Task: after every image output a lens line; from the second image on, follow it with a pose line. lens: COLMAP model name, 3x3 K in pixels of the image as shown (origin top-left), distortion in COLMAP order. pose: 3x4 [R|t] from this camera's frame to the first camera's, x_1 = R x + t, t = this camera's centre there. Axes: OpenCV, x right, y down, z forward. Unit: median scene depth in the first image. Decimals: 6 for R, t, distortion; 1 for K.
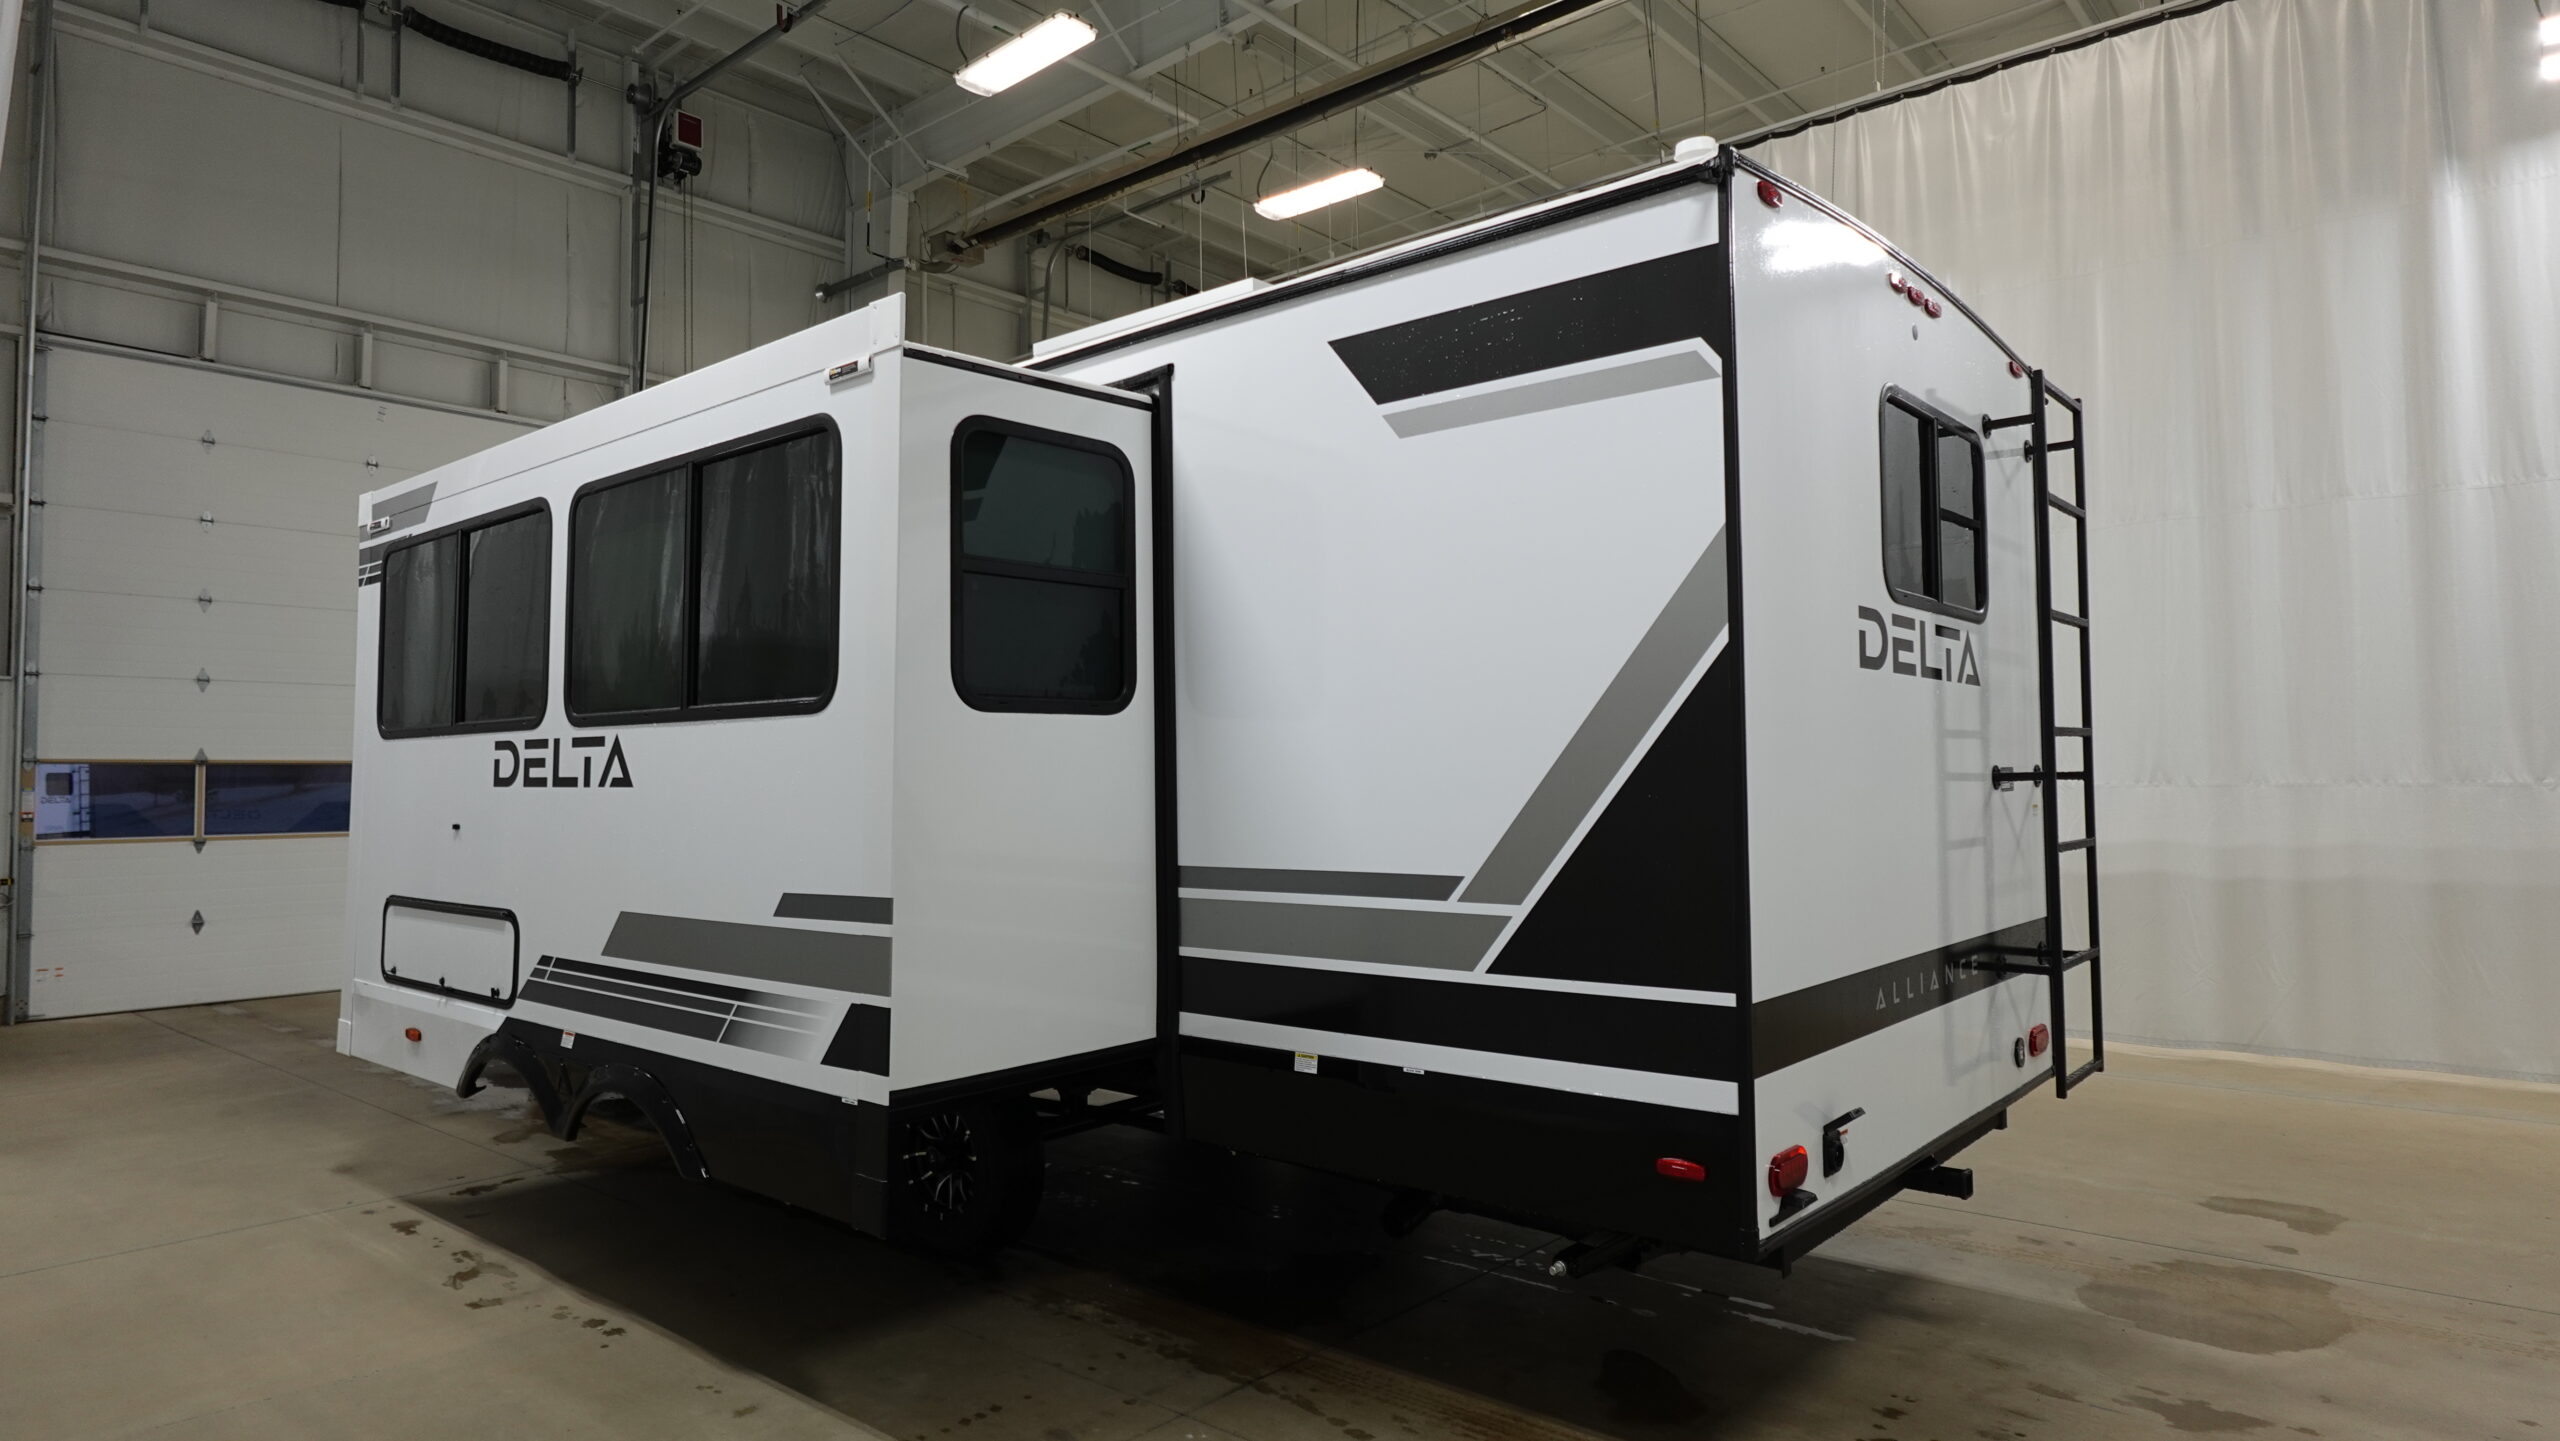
lens RADIAL K [[1475.1, 0, 1285.7], [0, 1475.1, 718.0], [0, 0, 1]] dist [-0.001089, 0.001023]
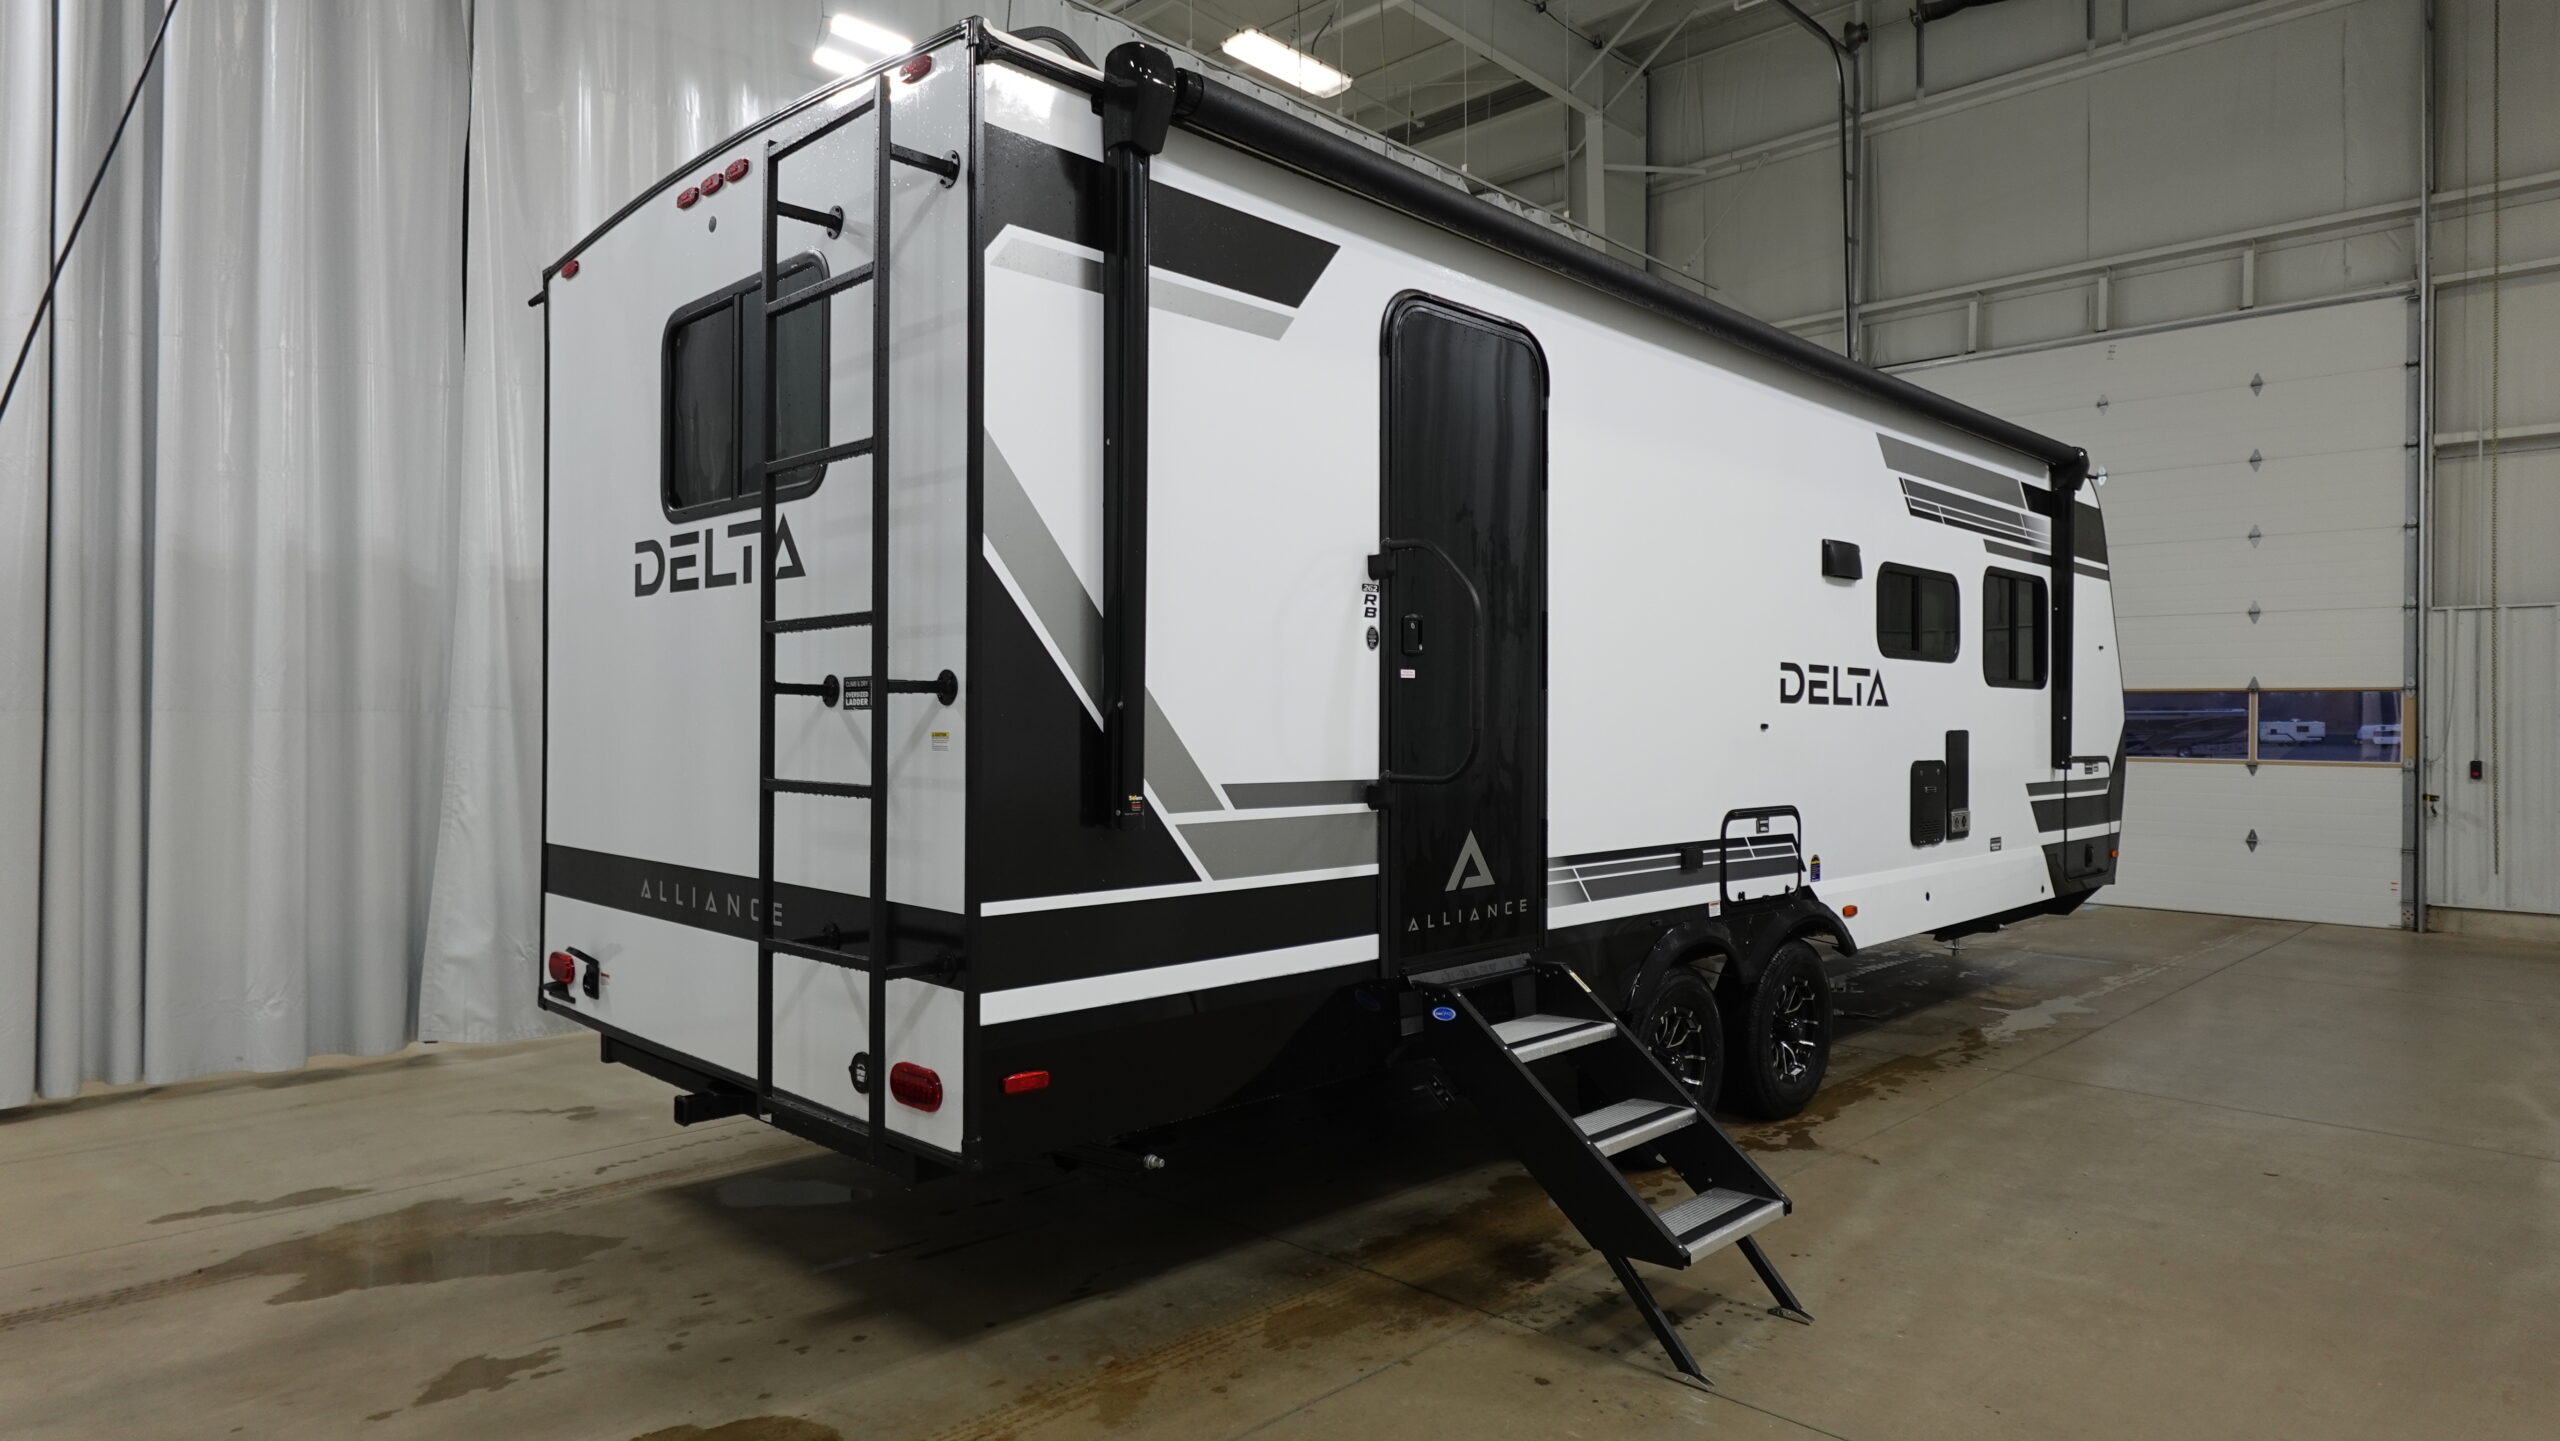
lens RADIAL K [[1475.1, 0, 1285.7], [0, 1475.1, 718.0], [0, 0, 1]] dist [-0.001089, 0.001023]
pose [[-0.070787, 0.009126, -0.997450, 0.600188], [0.037581, 0.999273, 0.006476, 0.028680], [0.996783, -0.037027, -0.071079, 0.632660]]
